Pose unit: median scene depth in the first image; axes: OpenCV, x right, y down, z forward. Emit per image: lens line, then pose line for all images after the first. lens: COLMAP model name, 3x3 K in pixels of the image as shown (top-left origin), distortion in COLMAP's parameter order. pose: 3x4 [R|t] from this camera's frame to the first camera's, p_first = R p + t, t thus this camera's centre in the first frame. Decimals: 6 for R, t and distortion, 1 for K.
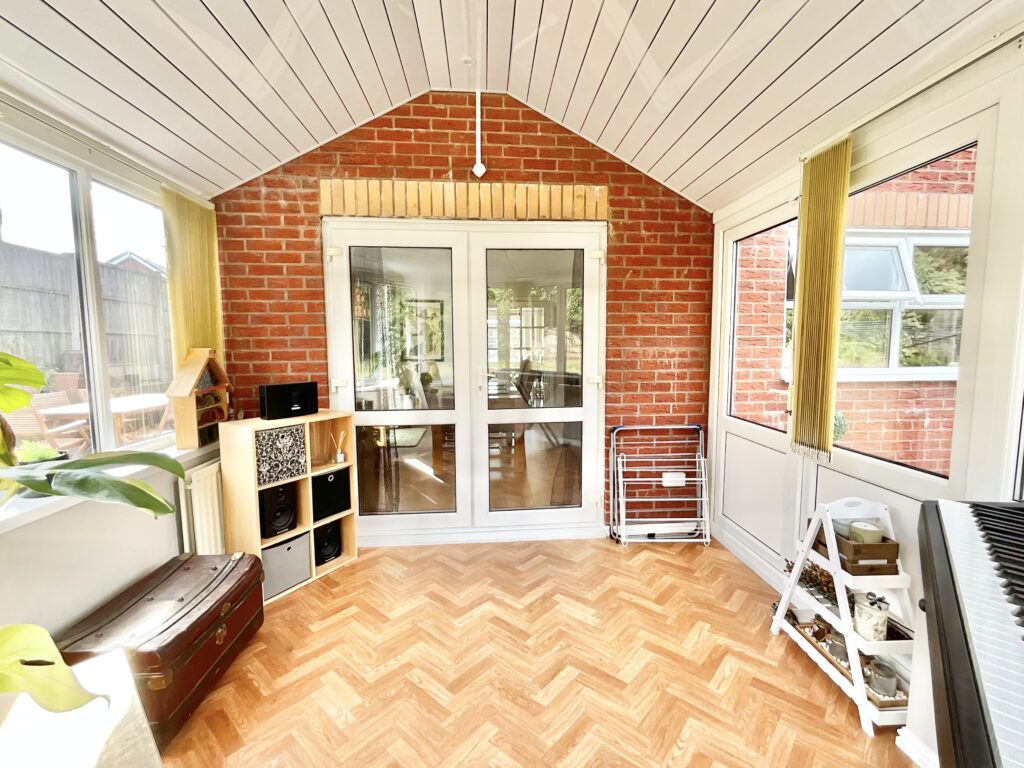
lens RADIAL K [[417.1, 0, 509.5], [0, 417.1, 383.2], [0, 0, 1]] dist [0.000233, 0.000010]
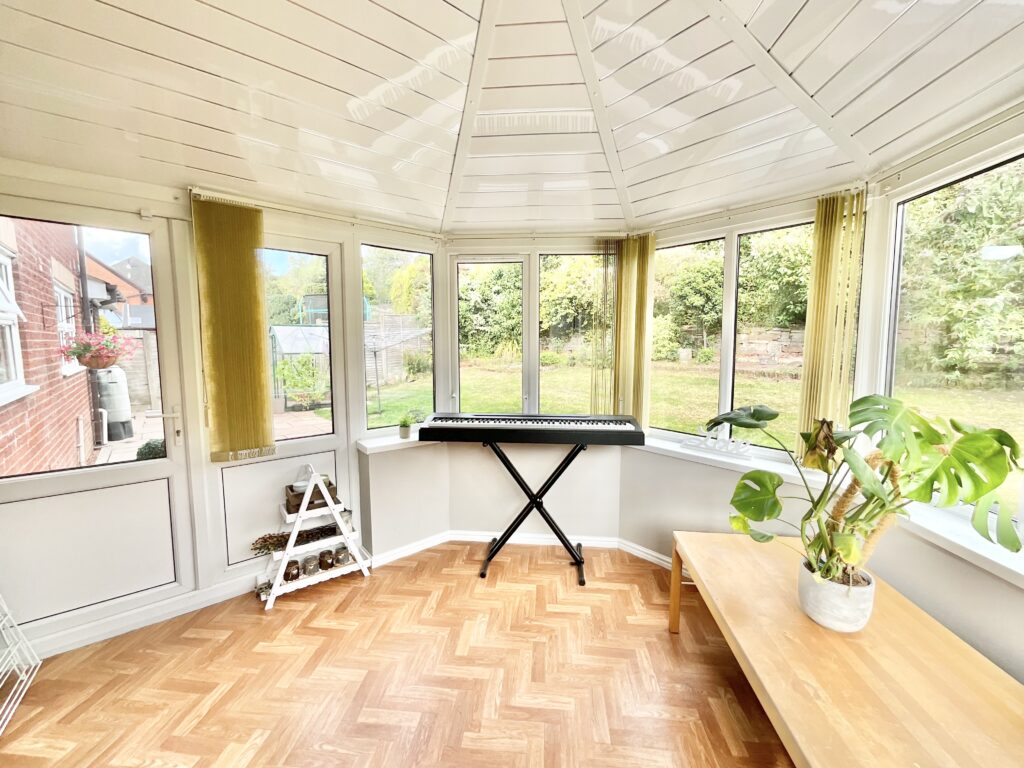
lens RADIAL K [[417.1, 0, 509.5], [0, 417.1, 383.2], [0, 0, 1]] dist [0.000233, 0.000010]
pose [[-0.577671, -0.063275, 0.813813, -0.698549], [0.074331, 0.988771, 0.129641, -0.134101], [-0.812878, 0.135381, -0.566482, 1.079888]]
